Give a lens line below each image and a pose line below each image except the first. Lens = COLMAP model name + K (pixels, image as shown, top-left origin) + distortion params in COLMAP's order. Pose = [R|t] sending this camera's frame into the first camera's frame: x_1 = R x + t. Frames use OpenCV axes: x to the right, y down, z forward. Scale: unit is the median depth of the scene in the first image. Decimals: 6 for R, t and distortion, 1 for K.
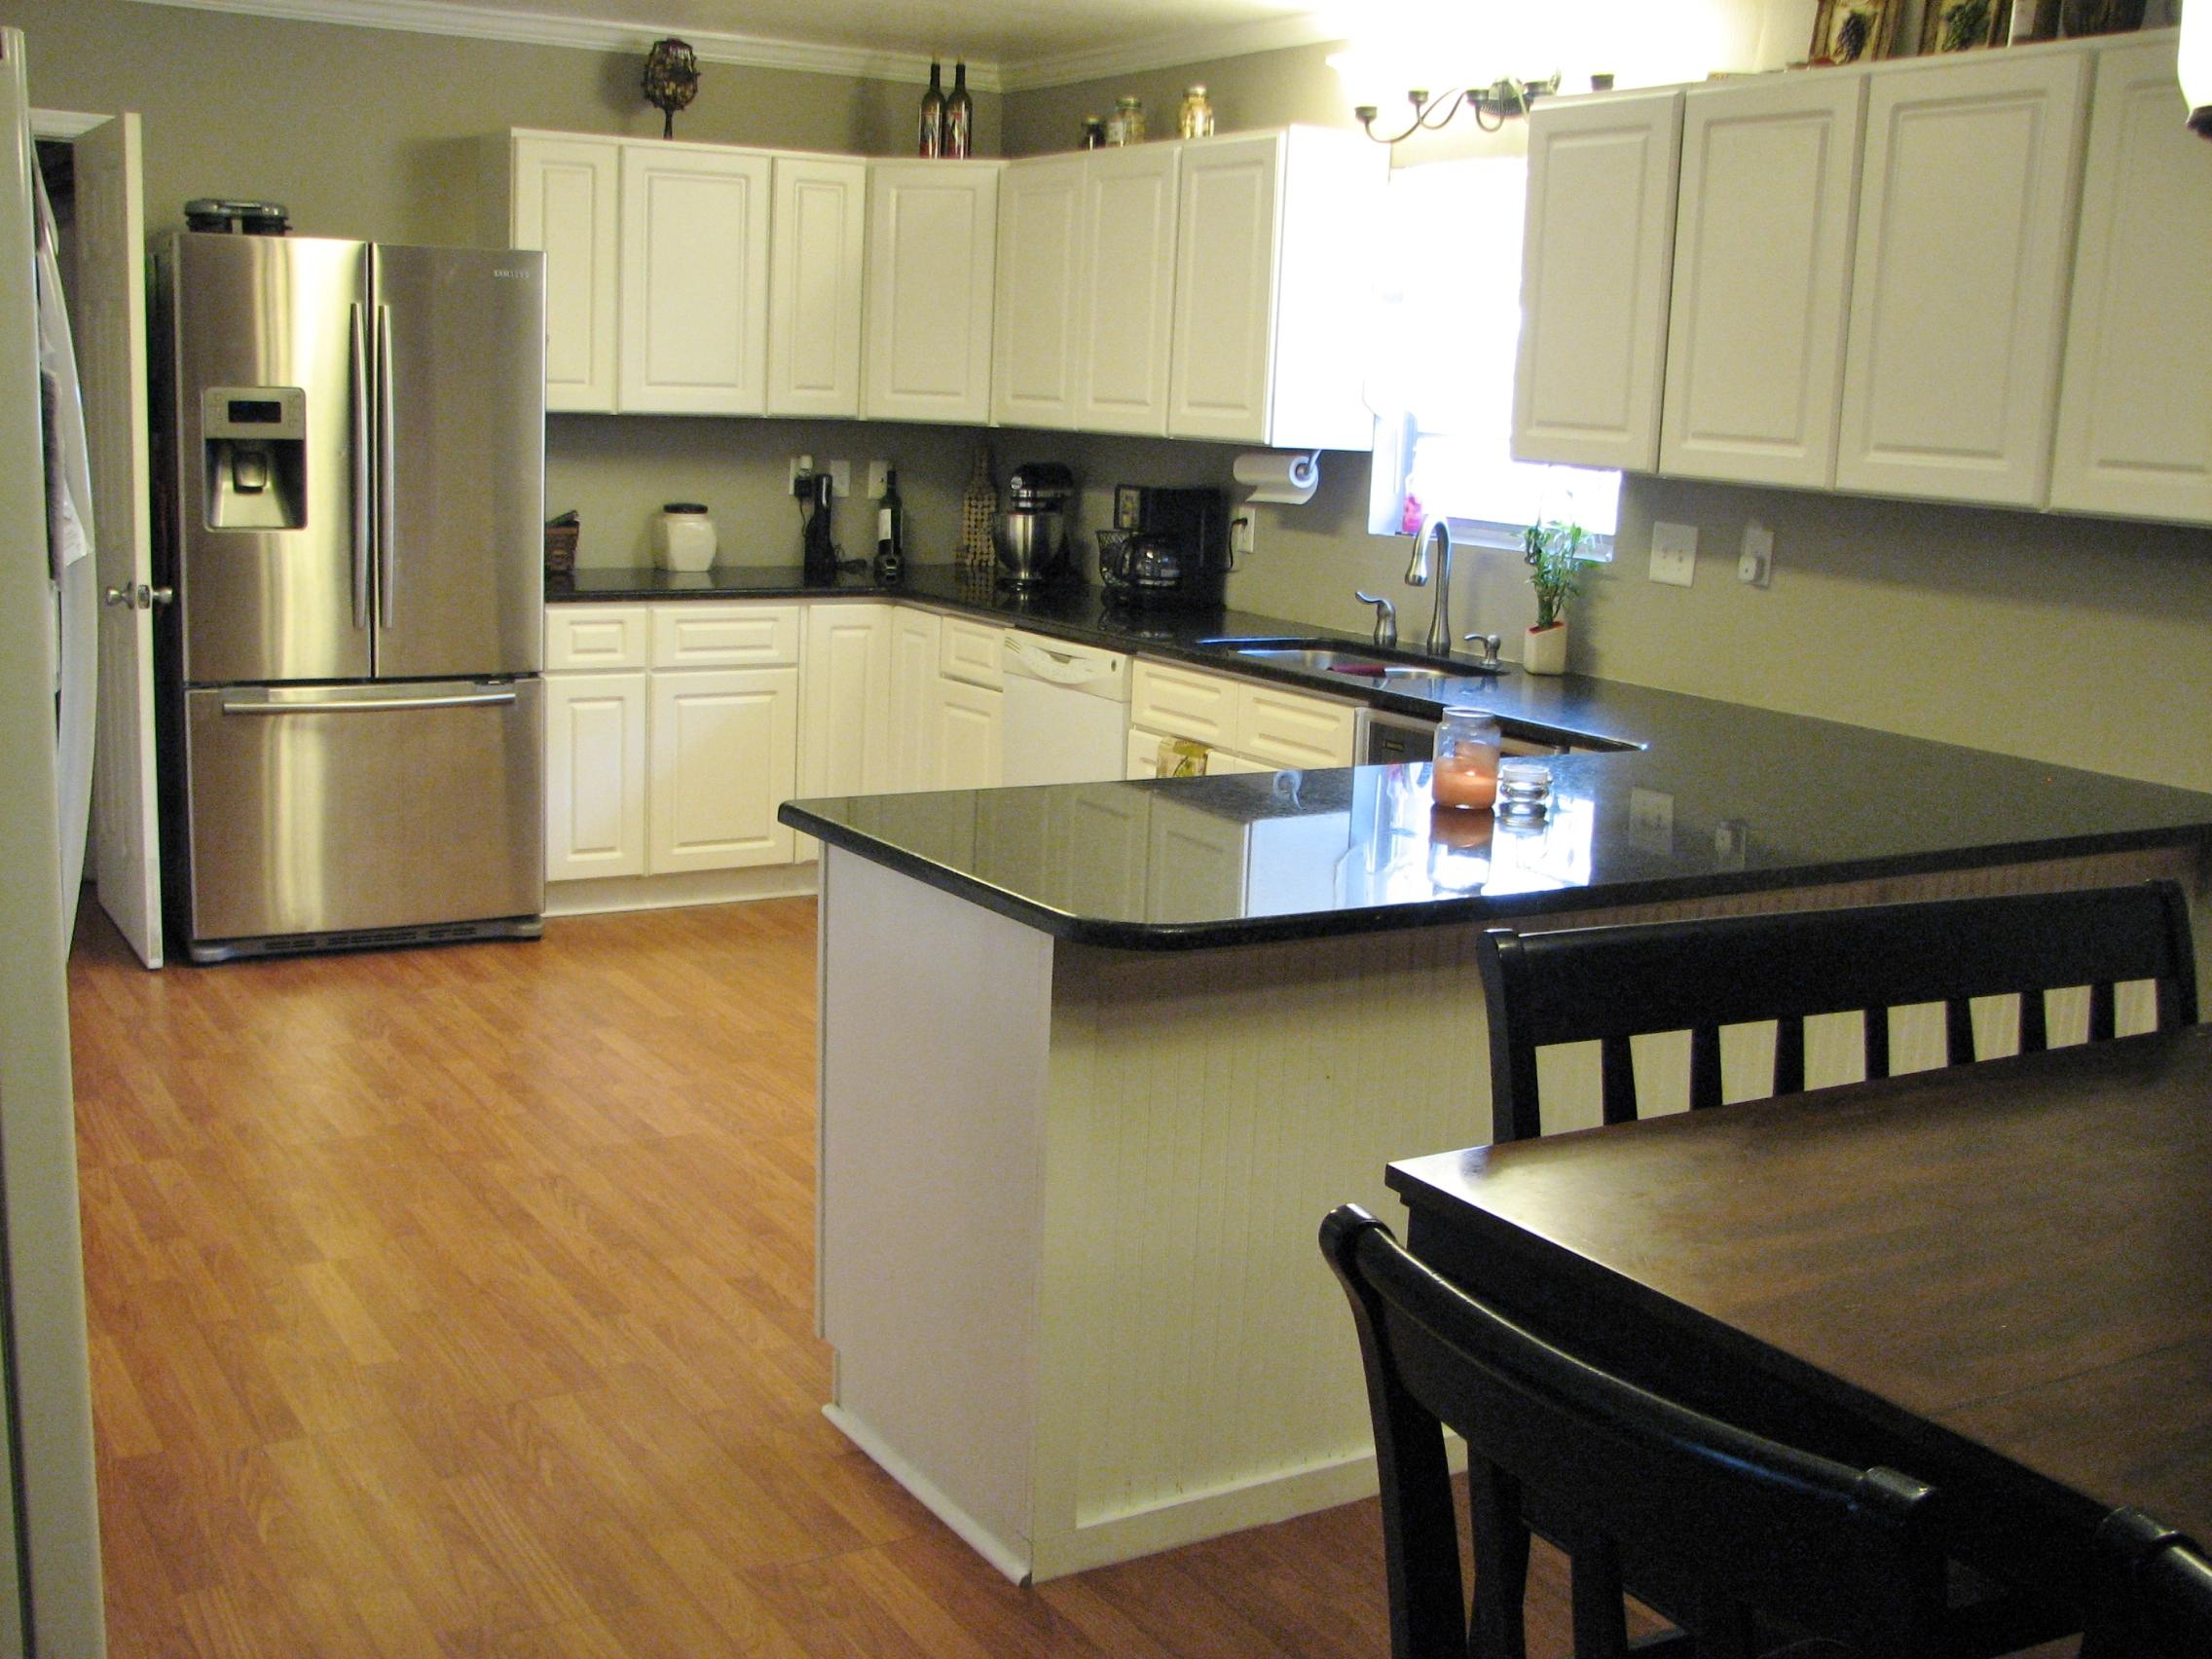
lens RADIAL K [[2377.9, 0, 1103.8], [0, 2377.9, 831.0], [0, 0, 1]] dist [-0.118978, 0.000000]
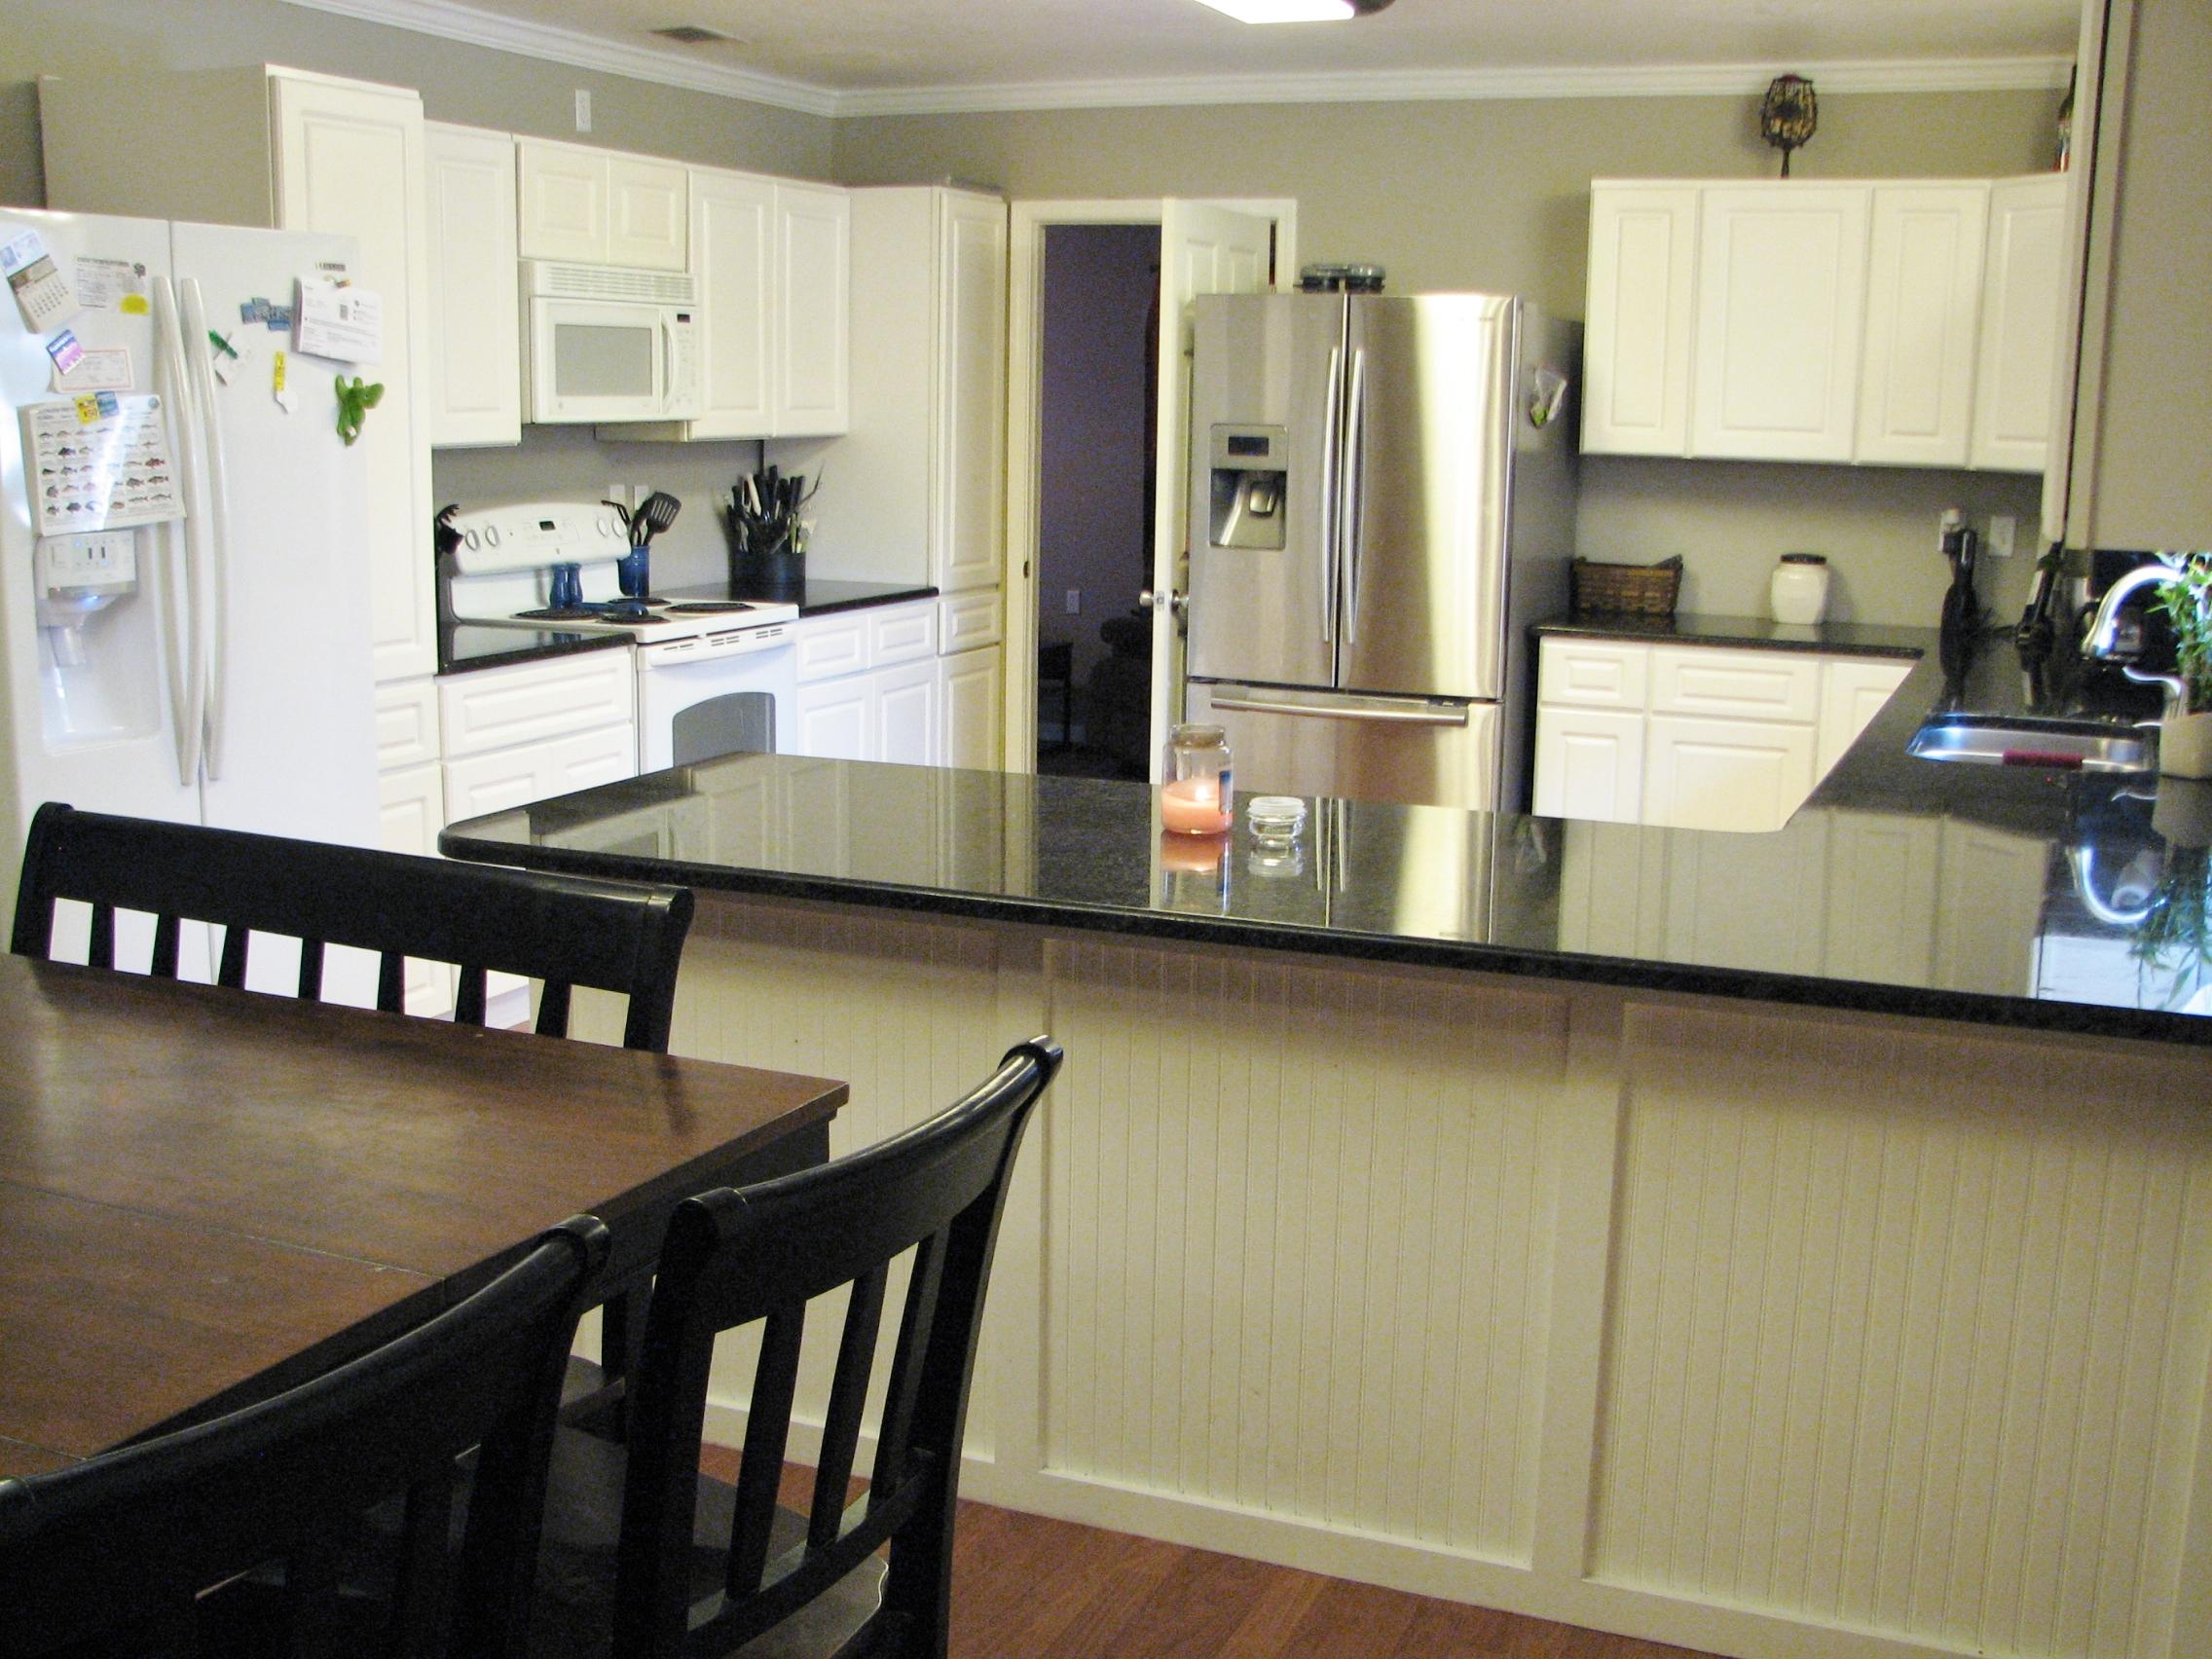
lens RADIAL K [[2377.9, 0, 1092.2], [0, 2377.9, 833.7], [0, 0, 1]] dist [-0.118978, 0.000000]
pose [[0.579687, 0.119784, -0.805987, 0.467022], [-0.148304, 0.988125, 0.040188, -0.022146], [0.801230, 0.096235, 0.590567, 0.224968]]
